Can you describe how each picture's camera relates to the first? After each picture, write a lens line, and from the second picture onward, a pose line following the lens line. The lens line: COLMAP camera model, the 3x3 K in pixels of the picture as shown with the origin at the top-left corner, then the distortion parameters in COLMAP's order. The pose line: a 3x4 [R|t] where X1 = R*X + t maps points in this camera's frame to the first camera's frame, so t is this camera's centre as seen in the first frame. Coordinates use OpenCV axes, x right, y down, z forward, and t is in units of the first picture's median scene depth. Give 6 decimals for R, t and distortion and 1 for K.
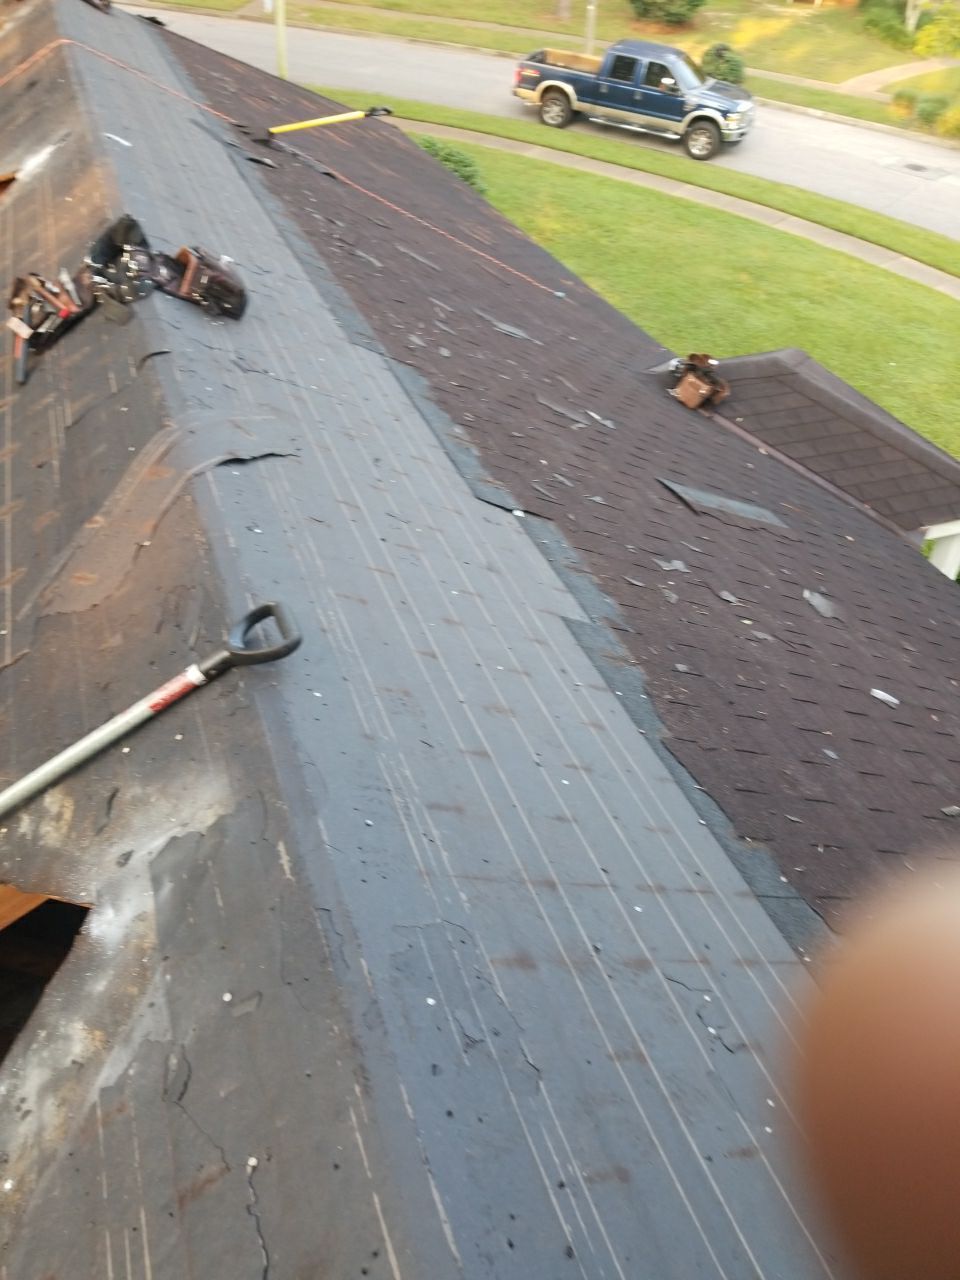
lens RADIAL K [[1082.6, 0, 470.4], [0, 1082.6, 643.6], [0, 0, 1]] dist [0.089680, -0.134436]
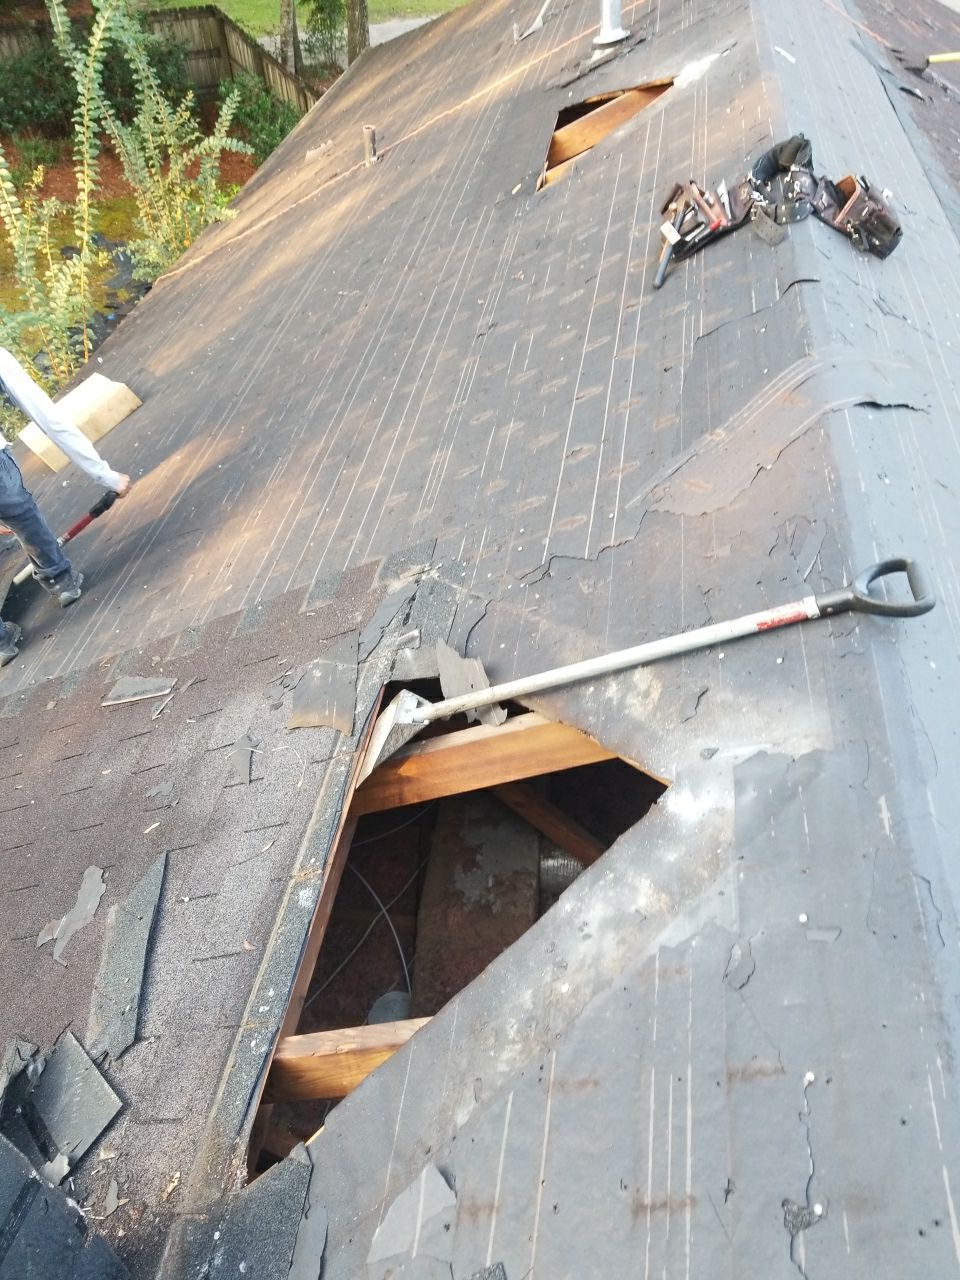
lens RADIAL K [[1082.6, 0, 470.4], [0, 1082.6, 643.6], [0, 0, 1]] dist [0.089680, -0.134436]
pose [[0.854959, 0.315004, -0.412088, -0.095168], [-0.289604, 0.949004, 0.124586, 0.026292], [0.430319, 0.012826, 0.902586, -0.042854]]
